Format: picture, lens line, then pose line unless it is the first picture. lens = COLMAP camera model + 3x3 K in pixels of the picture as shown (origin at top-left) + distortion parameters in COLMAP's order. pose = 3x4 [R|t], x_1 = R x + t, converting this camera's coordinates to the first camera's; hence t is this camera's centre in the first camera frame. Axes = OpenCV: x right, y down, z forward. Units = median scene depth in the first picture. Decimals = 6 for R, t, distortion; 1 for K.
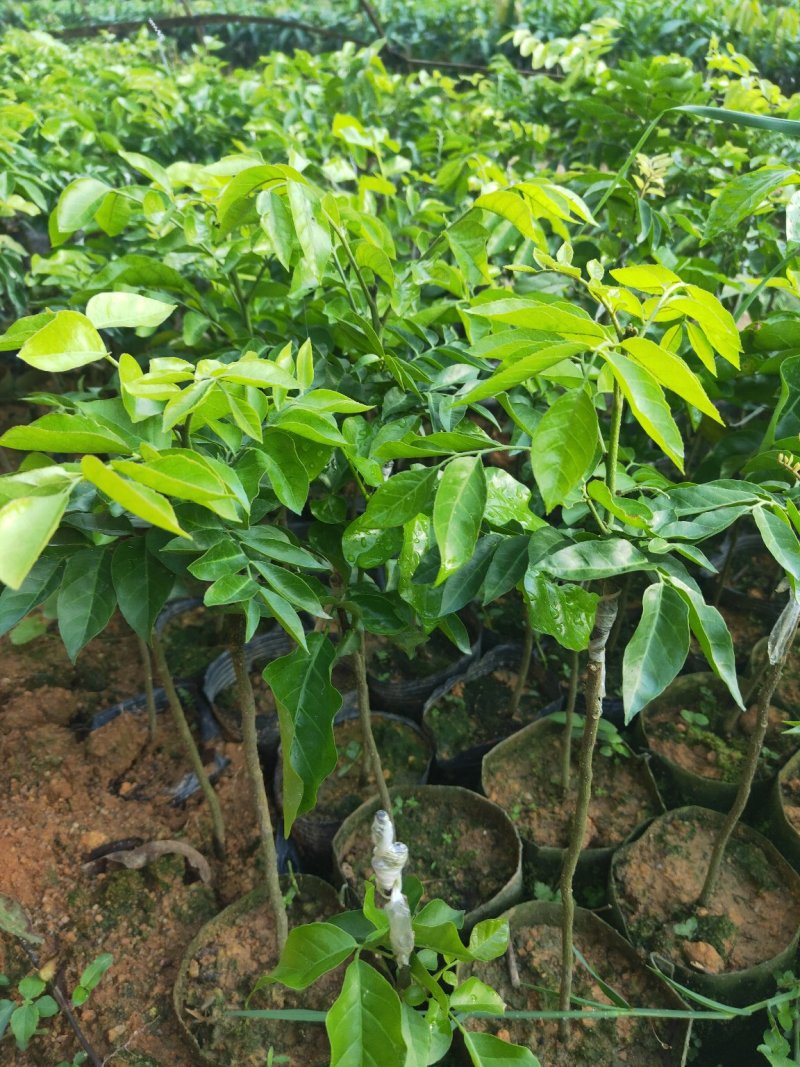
lens RADIAL K [[810.8, 0, 400.0], [0, 810.8, 533.5], [0, 0, 1]] dist [0.011816, 0.004745]
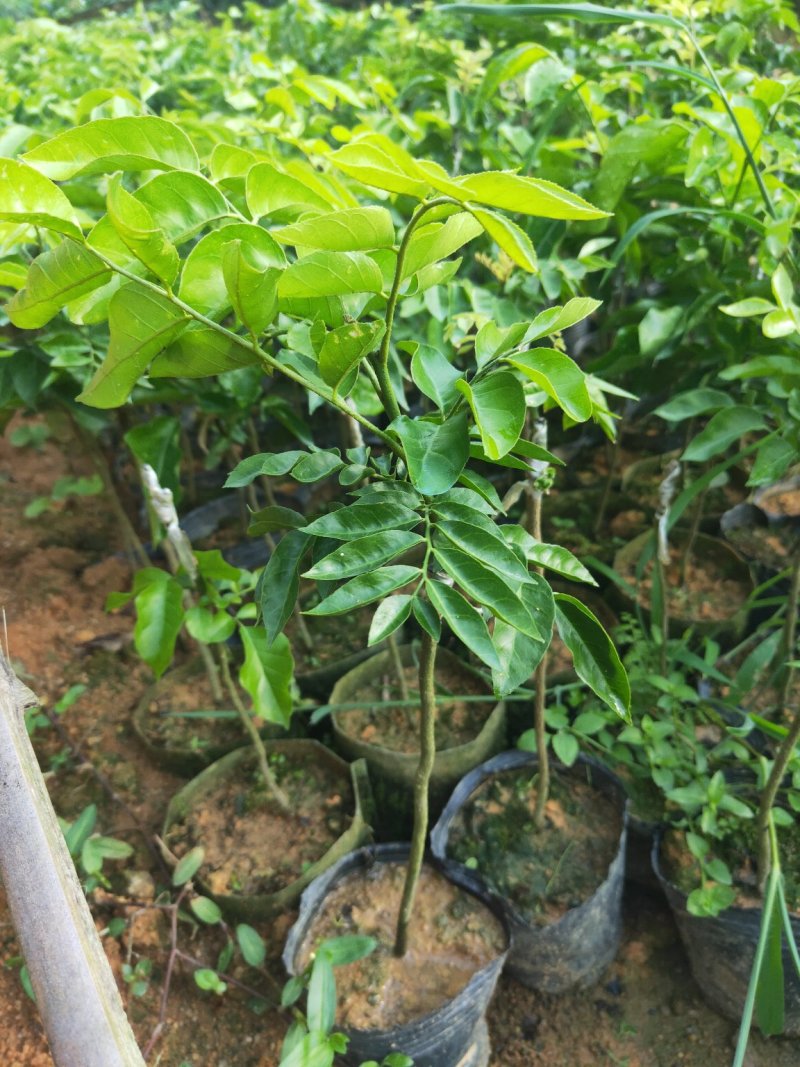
lens RADIAL K [[810.8, 0, 400.0], [0, 810.8, 533.5], [0, 0, 1]] dist [0.011816, 0.004745]
pose [[0.992284, -0.084207, -0.091003, 0.240533], [0.088927, 0.994826, 0.049122, 0.169477], [0.086395, -0.056836, 0.994638, -0.236206]]
